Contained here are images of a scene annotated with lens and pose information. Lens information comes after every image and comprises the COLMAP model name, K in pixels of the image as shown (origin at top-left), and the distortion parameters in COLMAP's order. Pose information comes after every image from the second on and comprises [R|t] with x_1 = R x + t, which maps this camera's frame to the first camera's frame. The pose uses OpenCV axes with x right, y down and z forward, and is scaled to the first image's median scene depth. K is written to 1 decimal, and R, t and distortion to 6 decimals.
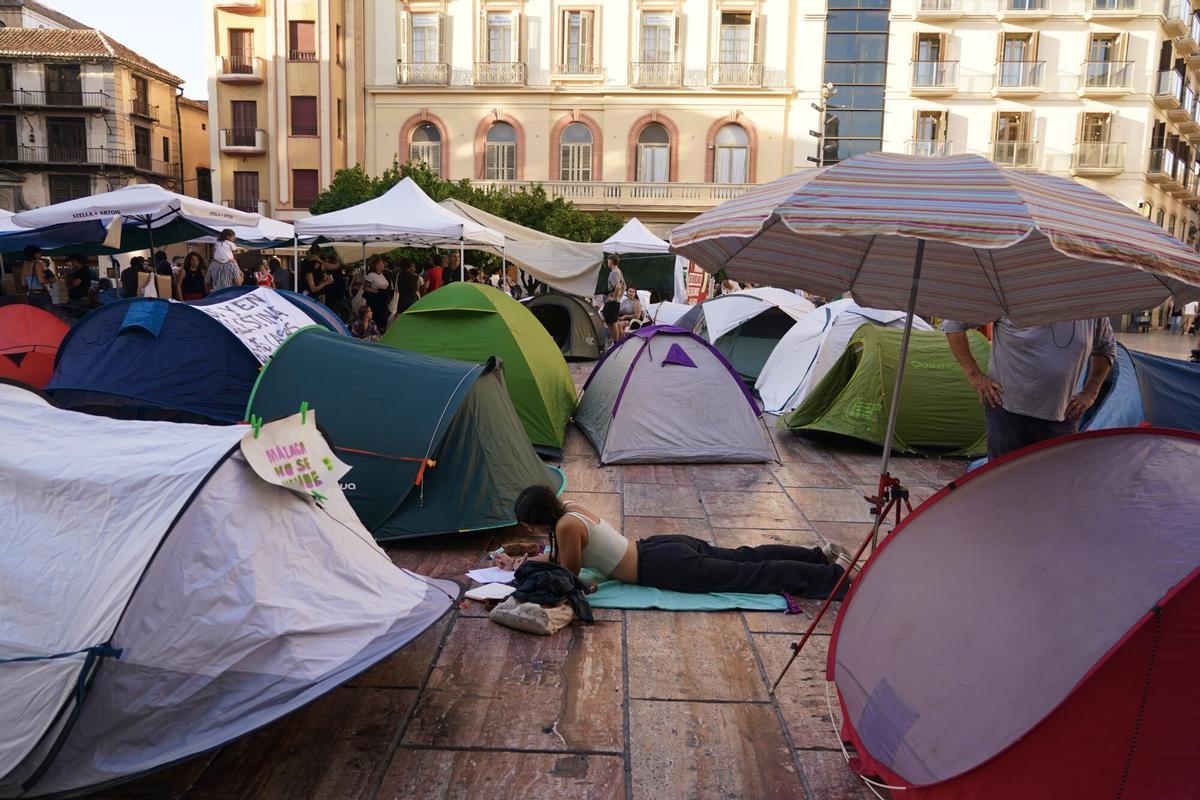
lens RADIAL K [[794.2, 0, 580.3], [0, 794.2, 412.0], [0, 0, 1]] dist [-0.024600, 0.012663]
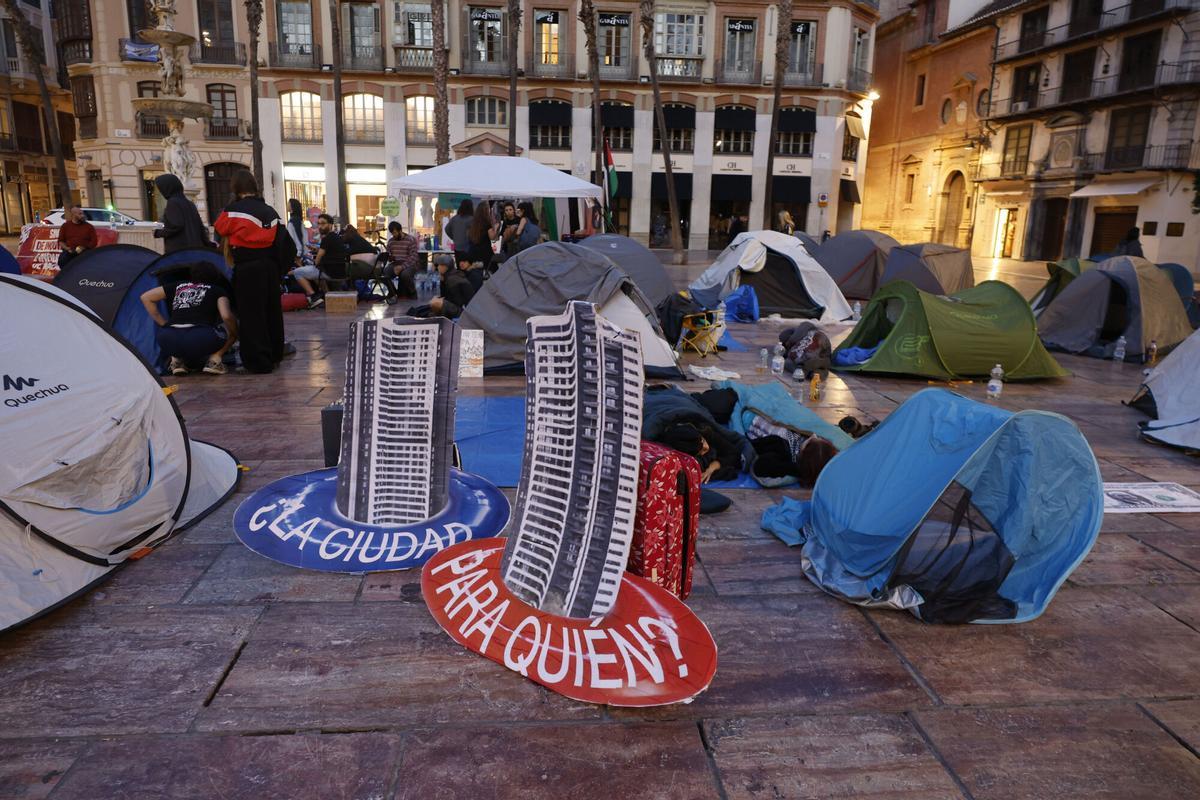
lens RADIAL K [[794.2, 0, 583.4], [0, 794.2, 405.9], [0, 0, 1]] dist [-0.024600, 0.012663]
pose [[0.089208, 0.207095, -0.974245, 0.154639], [-0.167446, 0.967342, 0.190295, -0.065133], [0.981837, 0.146158, 0.120972, 0.405763]]
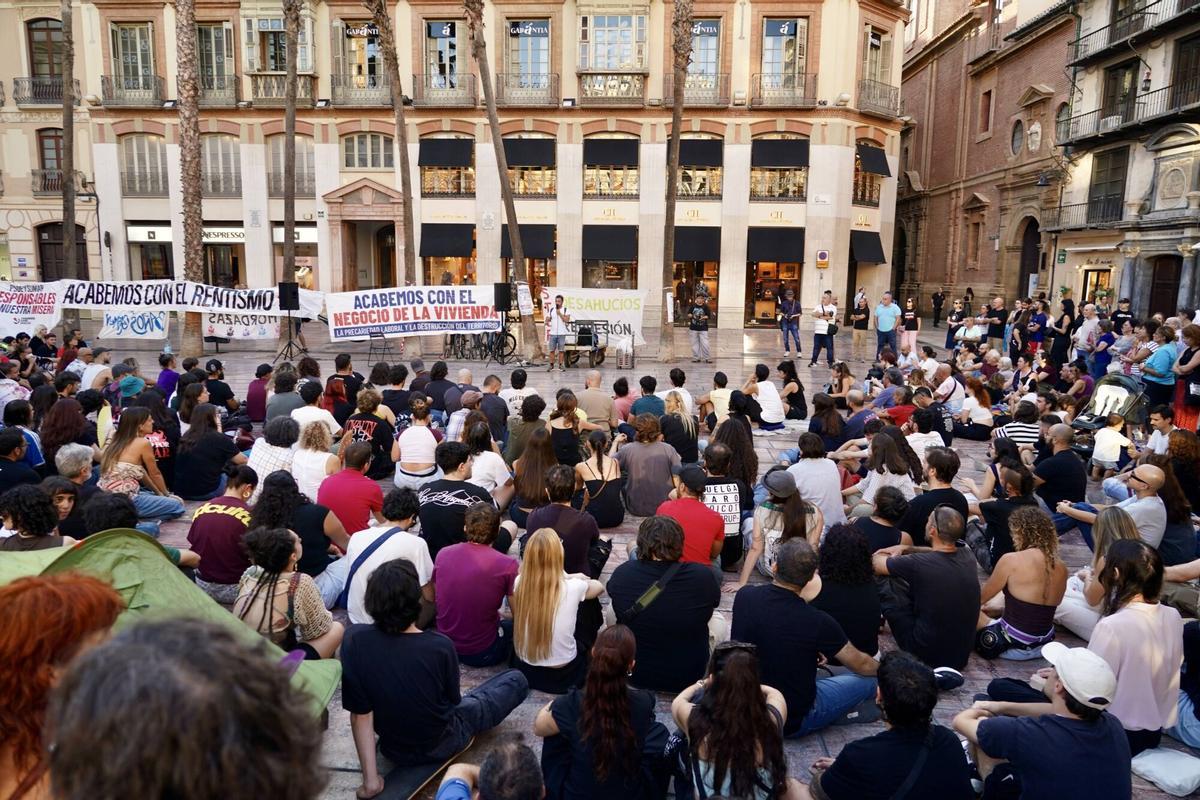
lens RADIAL K [[794.2, 0, 605.5], [0, 794.2, 398.9], [0, 0, 1]] dist [-0.024600, 0.012663]
pose [[-0.049577, 0.136463, -0.989404, -0.120785], [-0.164879, 0.975912, 0.142864, -0.127223], [0.985067, 0.170215, -0.025883, 0.643174]]
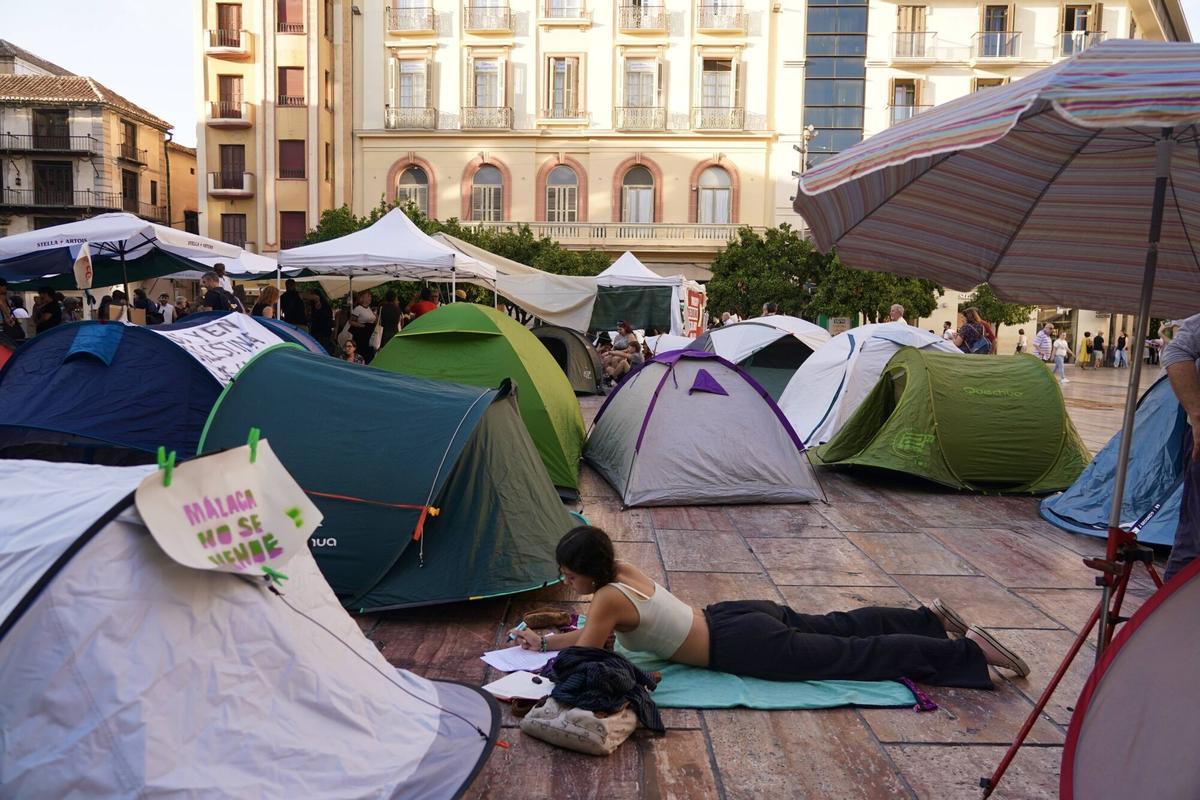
lens RADIAL K [[794.2, 0, 584.3], [0, 794.2, 402.4], [0, 0, 1]] dist [-0.024600, 0.012663]
pose [[0.999732, -0.008367, 0.021585, -0.000884], [0.009664, 0.998109, -0.060707, 0.000100], [-0.021036, 0.060900, 0.997922, 0.003330]]
